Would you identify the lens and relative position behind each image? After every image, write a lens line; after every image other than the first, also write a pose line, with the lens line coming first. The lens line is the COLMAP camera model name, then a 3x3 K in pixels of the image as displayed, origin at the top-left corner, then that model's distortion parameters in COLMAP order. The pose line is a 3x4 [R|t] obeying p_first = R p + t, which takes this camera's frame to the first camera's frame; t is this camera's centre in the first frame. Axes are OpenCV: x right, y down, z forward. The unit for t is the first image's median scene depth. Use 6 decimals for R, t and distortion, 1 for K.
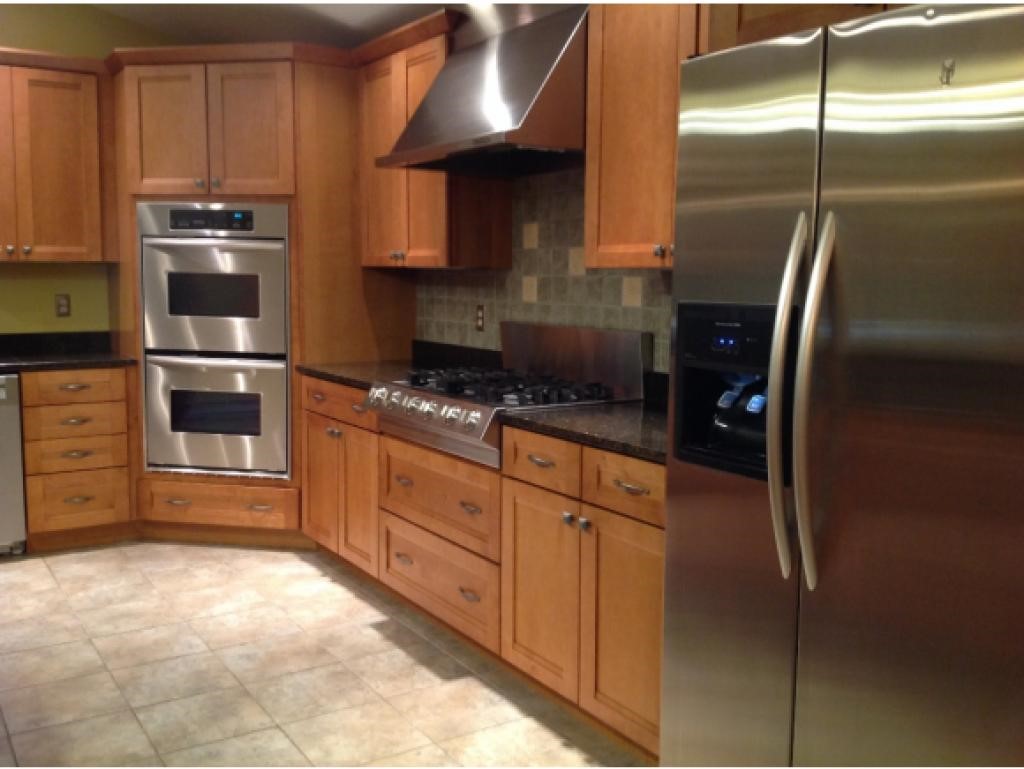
lens RADIAL K [[970.4, 0, 512.0], [0, 970.4, 384.5], [0, 0, 1]] dist [0.192021, -0.411947]
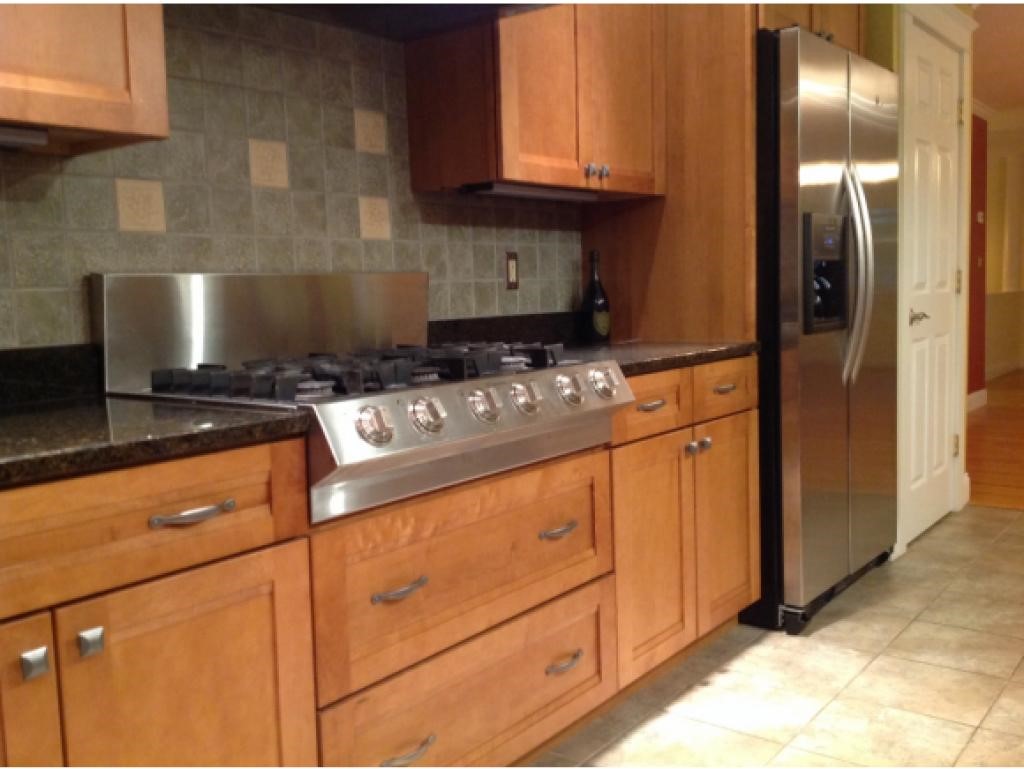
lens RADIAL K [[964.2, 0, 512.0], [0, 964.2, 384.5], [0, 0, 1]] dist [0.092360, -0.197241]
pose [[-0.336403, -0.088793, 0.937523, -0.484829], [0.136015, 0.980525, 0.141671, -0.050406], [-0.931844, 0.175176, -0.317775, 0.936295]]
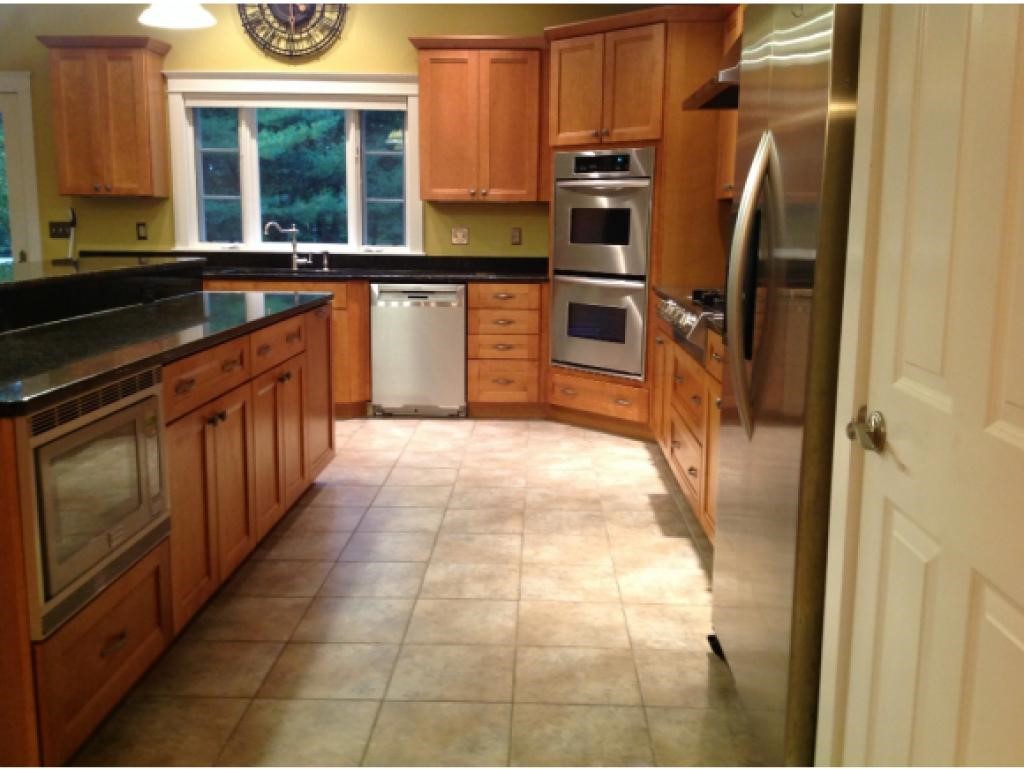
lens RADIAL K [[970.4, 0, 512.0], [0, 970.4, 384.5], [0, 0, 1]] dist [0.192021, -0.411947]
pose [[0.826490, 0.092147, -0.555359, 0.330244], [-0.063531, 0.995478, 0.070625, 0.029602], [0.559356, -0.023088, 0.828606, -0.085177]]
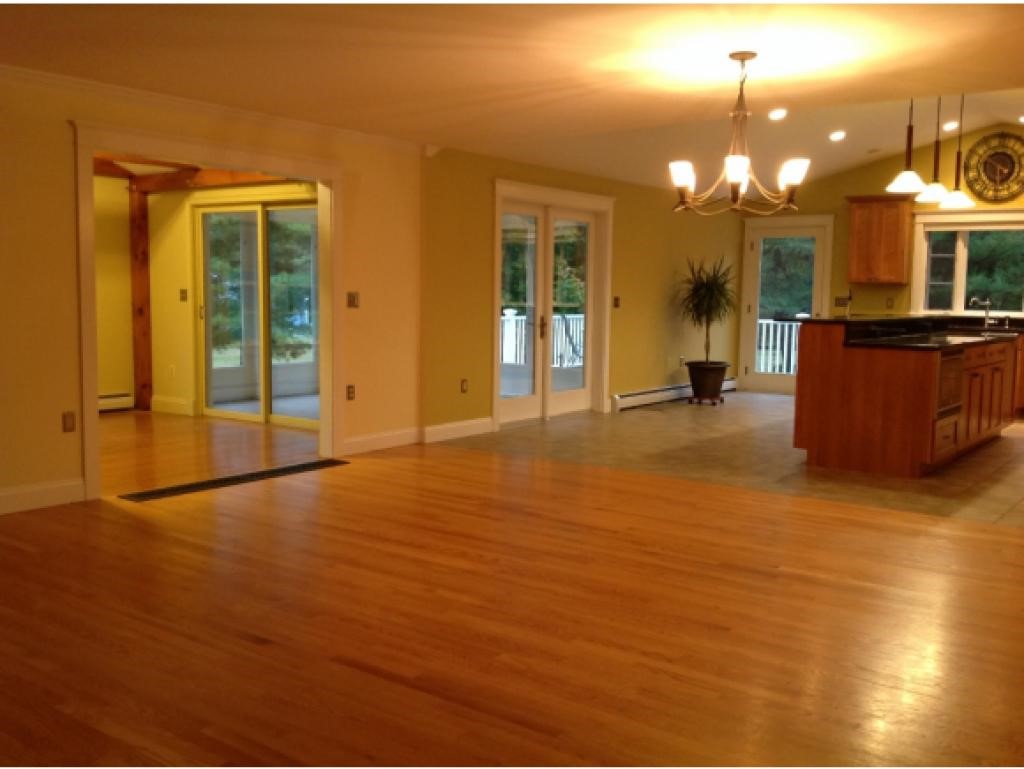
lens RADIAL K [[970.4, 0, 512.0], [0, 970.4, 384.5], [0, 0, 1]] dist [0.192021, -0.411947]
pose [[0.358434, 0.089380, -0.929267, 1.110587], [-0.121622, 0.991394, 0.048444, 0.150717], [0.925599, 0.095655, 0.366219, -1.030314]]
